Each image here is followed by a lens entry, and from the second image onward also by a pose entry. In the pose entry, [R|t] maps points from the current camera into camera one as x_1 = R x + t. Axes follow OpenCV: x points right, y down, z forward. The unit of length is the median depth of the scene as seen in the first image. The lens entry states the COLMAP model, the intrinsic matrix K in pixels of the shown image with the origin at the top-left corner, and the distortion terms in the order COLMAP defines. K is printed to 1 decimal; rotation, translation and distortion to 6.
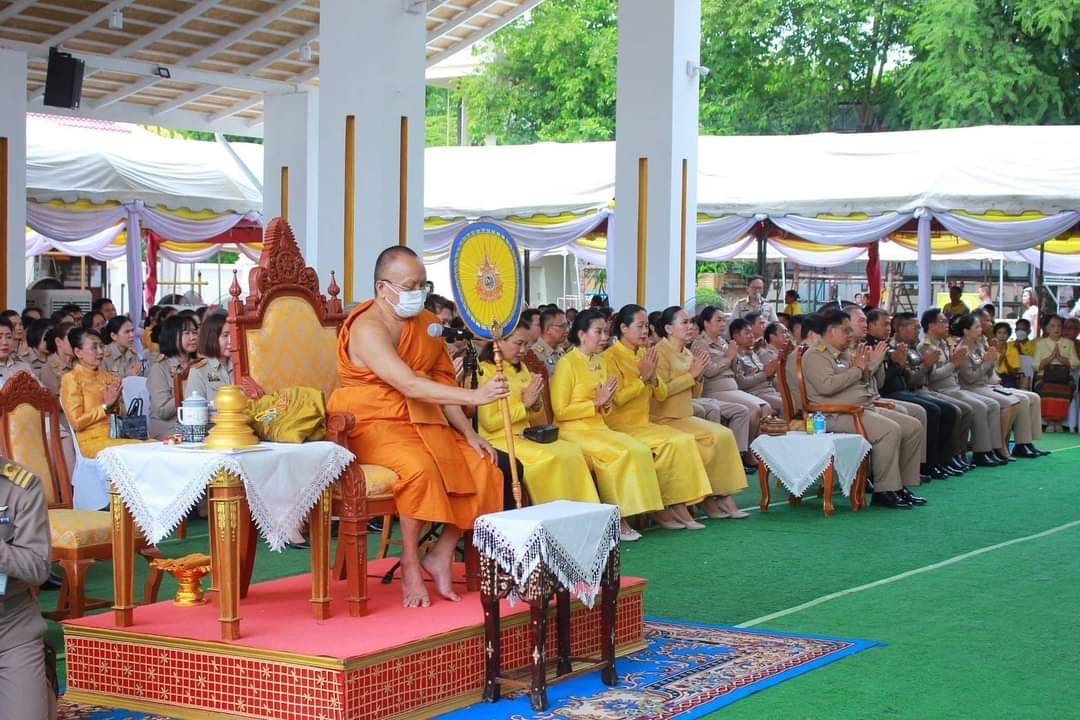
lens RADIAL K [[1880.7, 0, 540.0], [0, 1880.7, 360.0], [0, 0, 1]] dist [-0.002056, -0.061441]
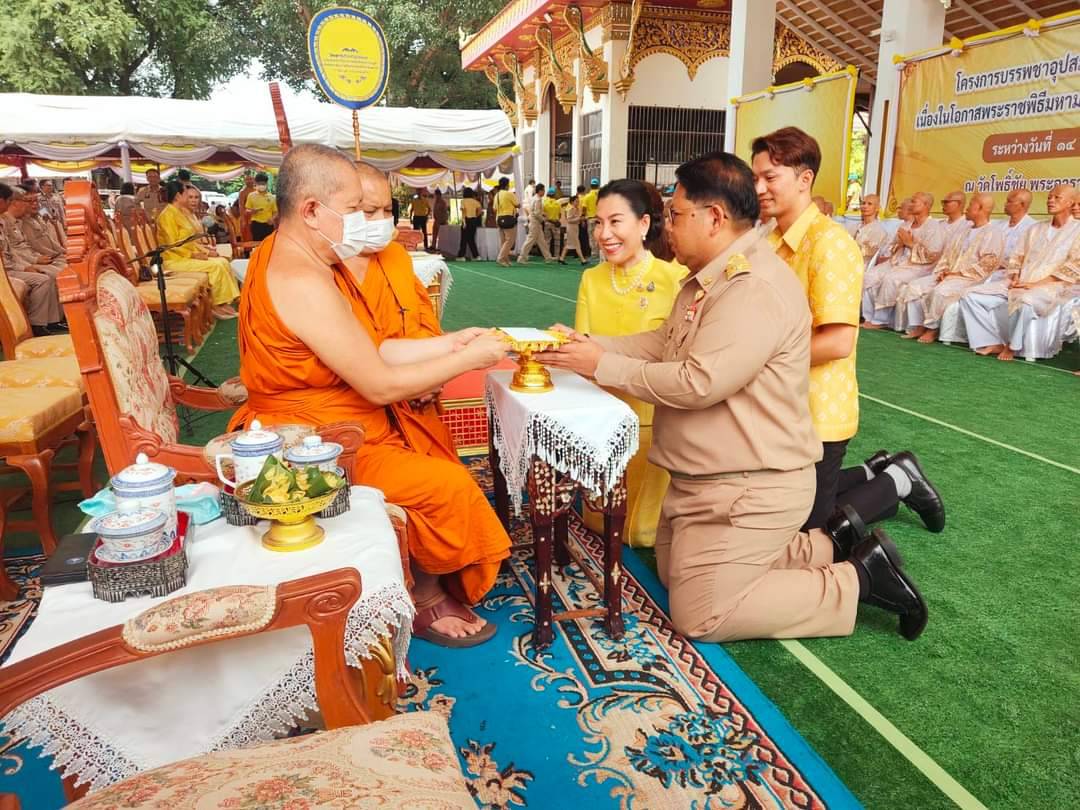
lens RADIAL K [[840.8, 0, 540.0], [0, 840.8, 405.0], [0, 0, 1]] dist [-0.001304, -0.002570]
pose [[0.656120, -0.182010, 0.732379, -0.154408], [0.034592, 0.976713, 0.211742, 0.007922], [-0.753863, -0.113593, 0.647137, 0.152001]]
